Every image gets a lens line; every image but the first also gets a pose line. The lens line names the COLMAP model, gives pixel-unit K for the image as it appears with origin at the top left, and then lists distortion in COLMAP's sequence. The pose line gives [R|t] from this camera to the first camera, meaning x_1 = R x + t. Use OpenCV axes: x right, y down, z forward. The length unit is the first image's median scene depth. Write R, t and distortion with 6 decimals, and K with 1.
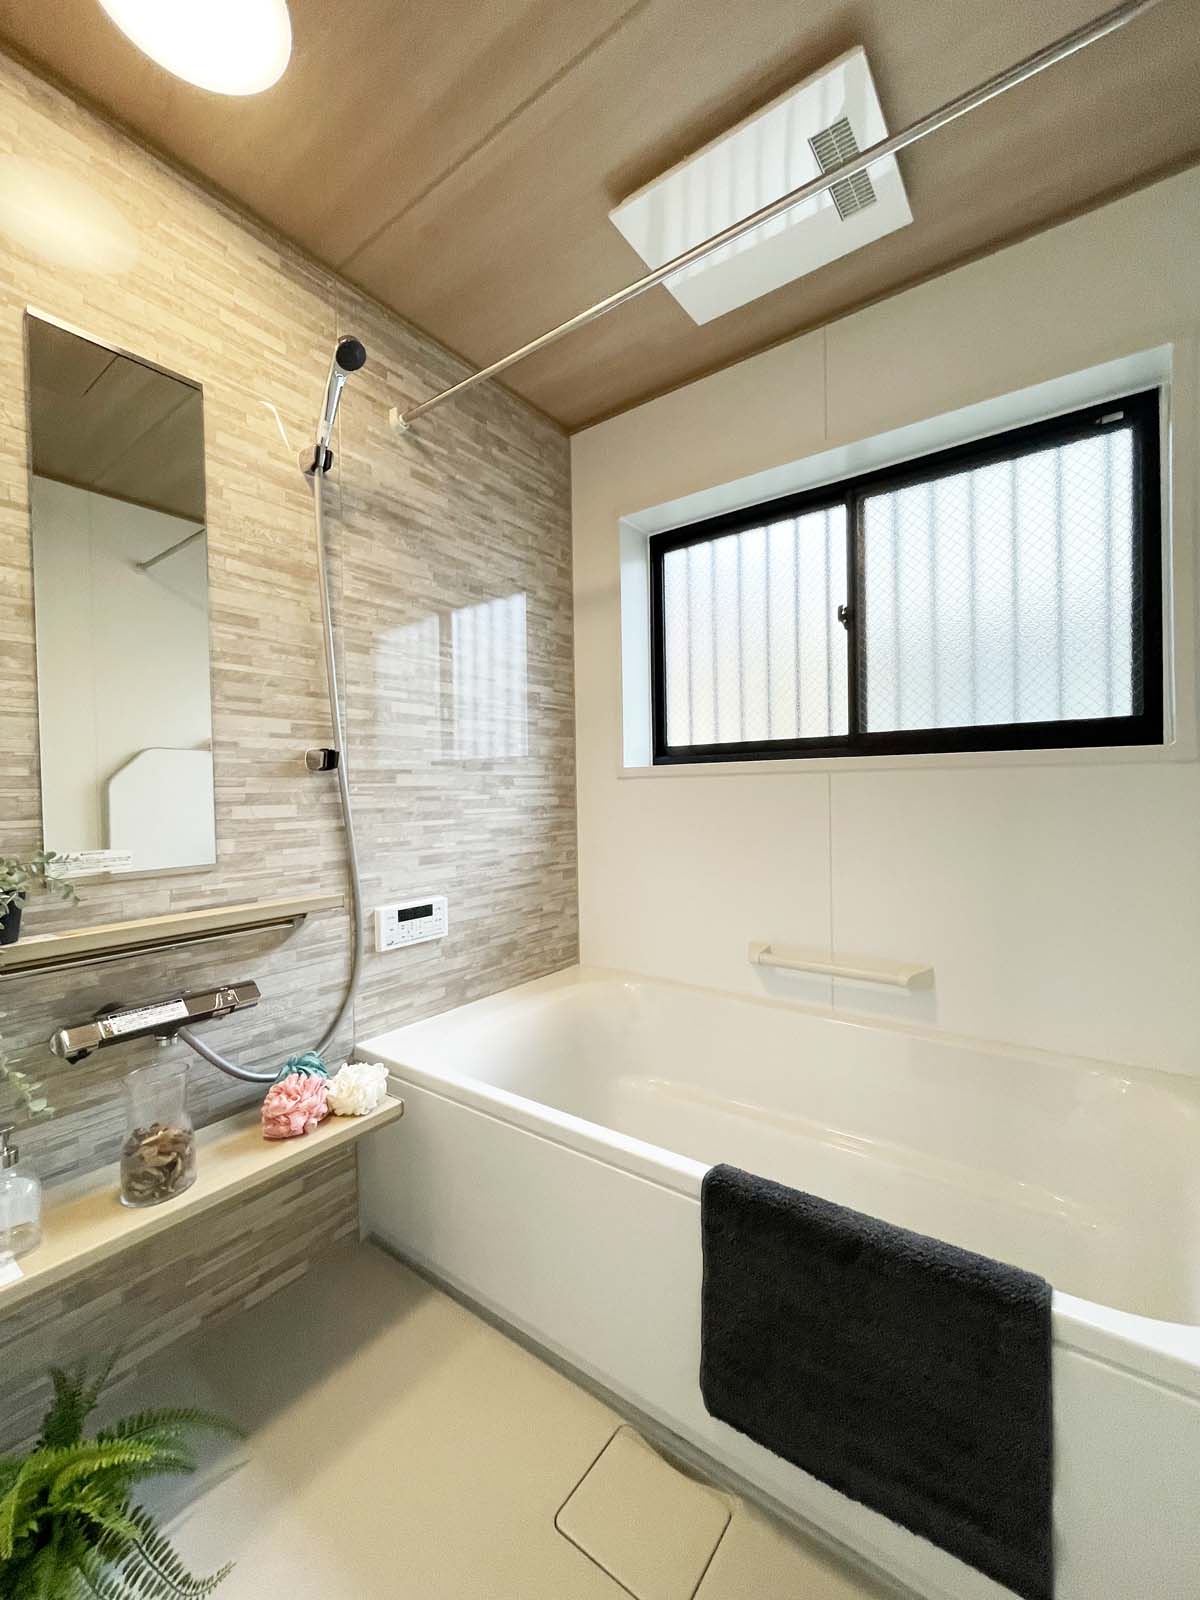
lens RADIAL K [[650.2, 0, 599.8], [0, 650.2, 797.9], [0, 0, 1]] dist [-0.001510, 0.000119]
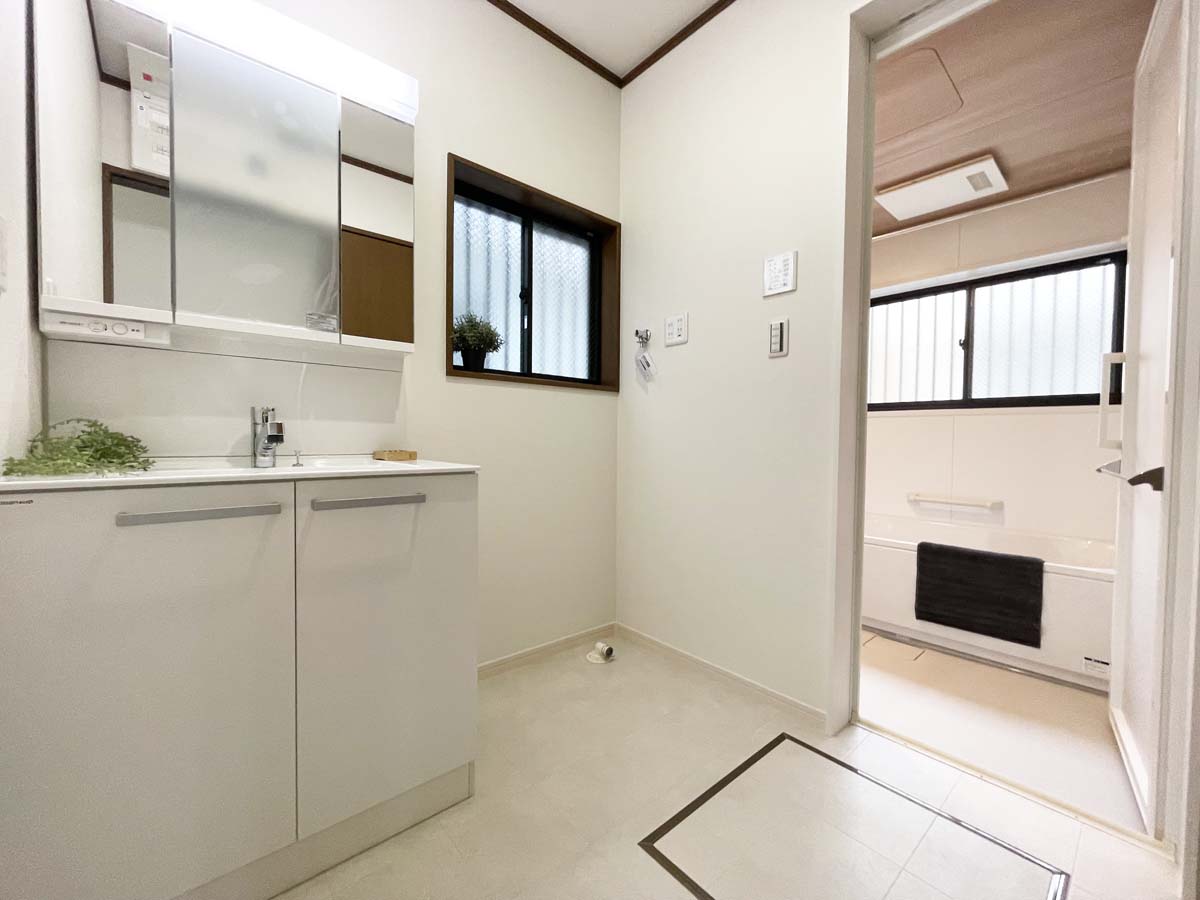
lens RADIAL K [[481.5, 0, 600.0], [0, 481.5, 450.0], [0, 0, 1]] dist [-0.012510, -0.000043]
pose [[0.976306, 0.038770, -0.212892, -0.460219], [-0.036099, 0.999213, 0.016420, 0.091454], [0.213361, -0.008346, 0.976938, -0.830241]]
